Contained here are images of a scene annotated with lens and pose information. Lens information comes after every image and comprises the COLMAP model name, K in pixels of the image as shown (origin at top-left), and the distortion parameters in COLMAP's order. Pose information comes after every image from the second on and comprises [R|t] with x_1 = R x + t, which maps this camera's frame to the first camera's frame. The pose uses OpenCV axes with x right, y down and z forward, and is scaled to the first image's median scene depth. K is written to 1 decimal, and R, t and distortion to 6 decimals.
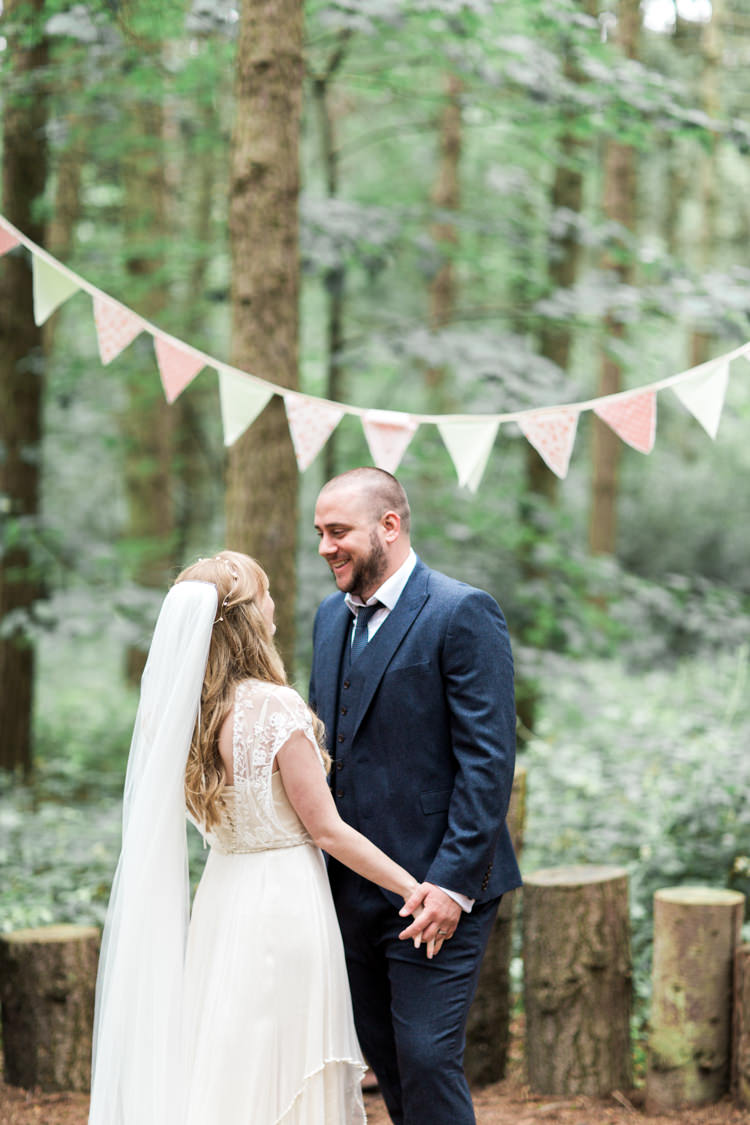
lens RADIAL K [[2640.0, 0, 328.0], [0, 2640.0, 579.1], [0, 0, 1]] dist [-0.048605, 0.000000]
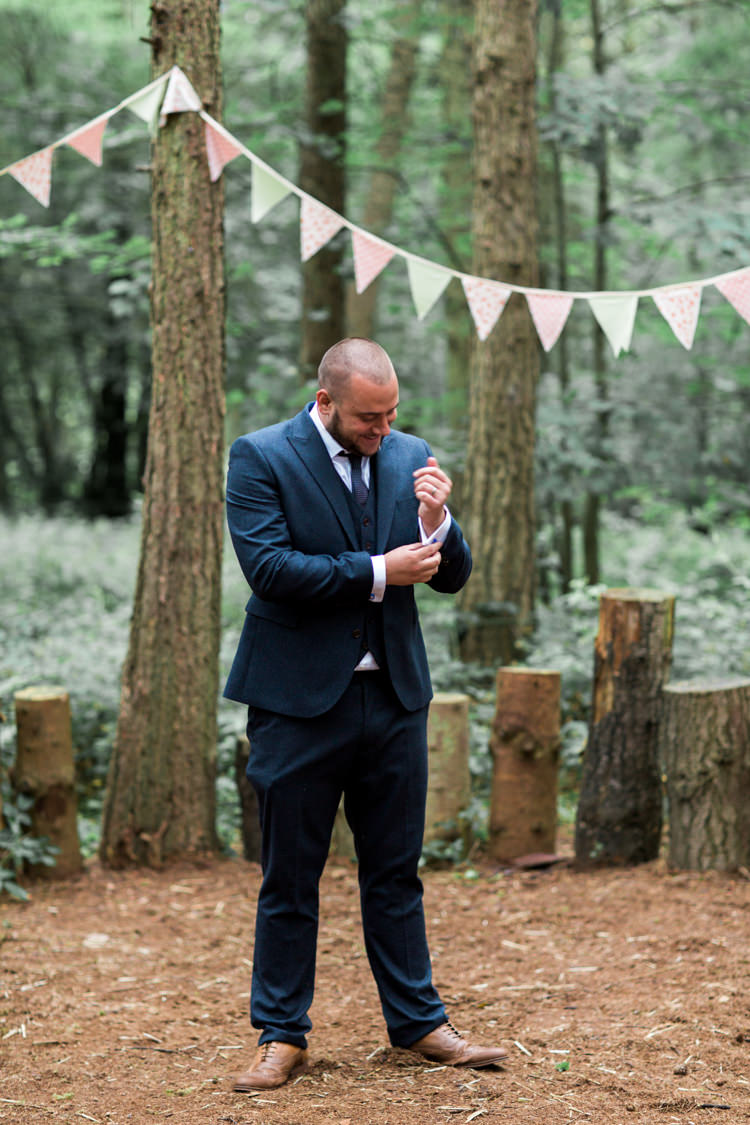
lens RADIAL K [[2640.0, 0, 370.4], [0, 2640.0, 549.9], [0, 0, 1]] dist [-0.048605, 0.000000]
pose [[0.992455, -0.009951, -0.122202, 0.089313], [0.015344, 0.998945, 0.043272, -0.000267], [0.121642, -0.044821, 0.991562, -0.179044]]
